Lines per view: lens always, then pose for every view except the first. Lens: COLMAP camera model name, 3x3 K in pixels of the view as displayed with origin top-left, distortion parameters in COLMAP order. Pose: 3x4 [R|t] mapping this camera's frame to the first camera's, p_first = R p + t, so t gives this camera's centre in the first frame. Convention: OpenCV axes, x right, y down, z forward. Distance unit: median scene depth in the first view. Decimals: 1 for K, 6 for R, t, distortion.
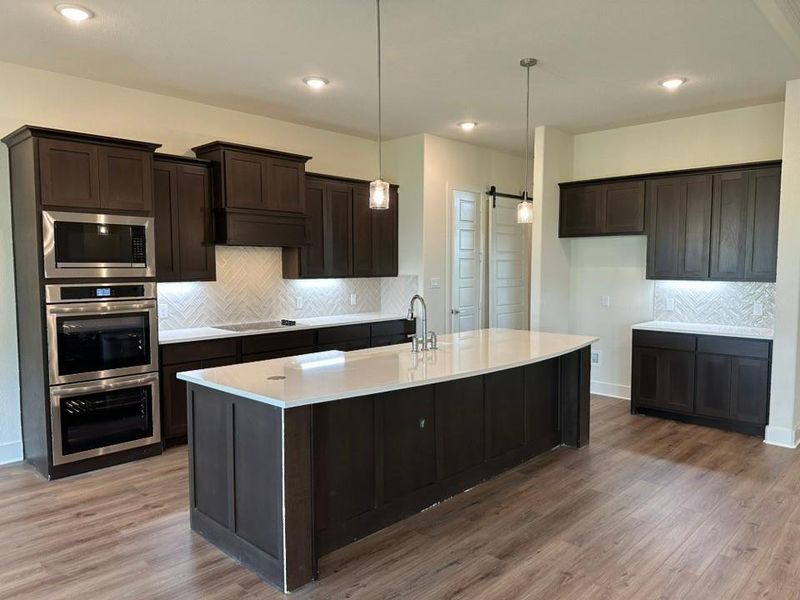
lens RADIAL K [[557.4, 0, 400.0], [0, 557.4, 300.1], [0, 0, 1]] dist [0.028727, -0.006729]
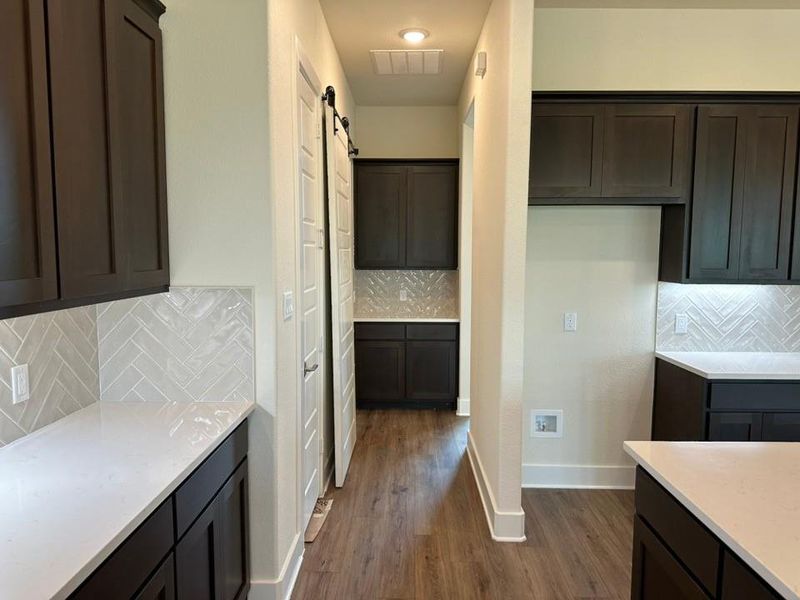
lens RADIAL K [[508.4, 0, 400.2], [0, 508.4, 295.2], [0, 0, 1]] dist [-0.005336, -0.001131]
pose [[0.782471, -0.050820, 0.620609, -0.087902], [0.037506, 0.998701, 0.034492, -0.046376], [-0.621556, -0.003713, 0.783361, 0.675750]]
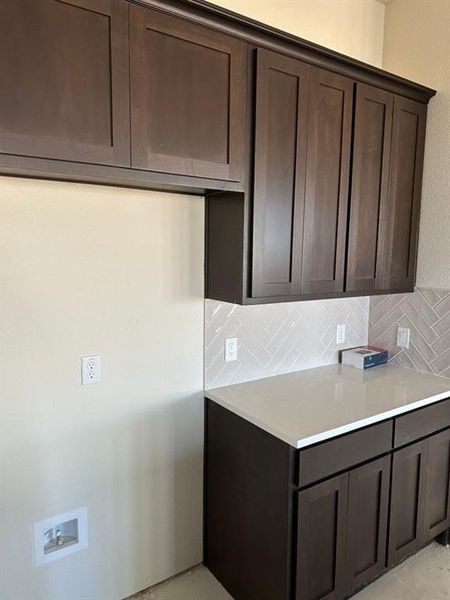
lens RADIAL K [[418.1, 0, 225.8], [0, 418.1, 299.2], [0, 0, 1]] dist [0.028727, -0.006729]
pose [[0.225645, -0.131210, 0.965333, 0.117675], [0.048961, 0.991164, 0.123277, -0.067966], [-0.972979, 0.019447, 0.230075, 0.815467]]
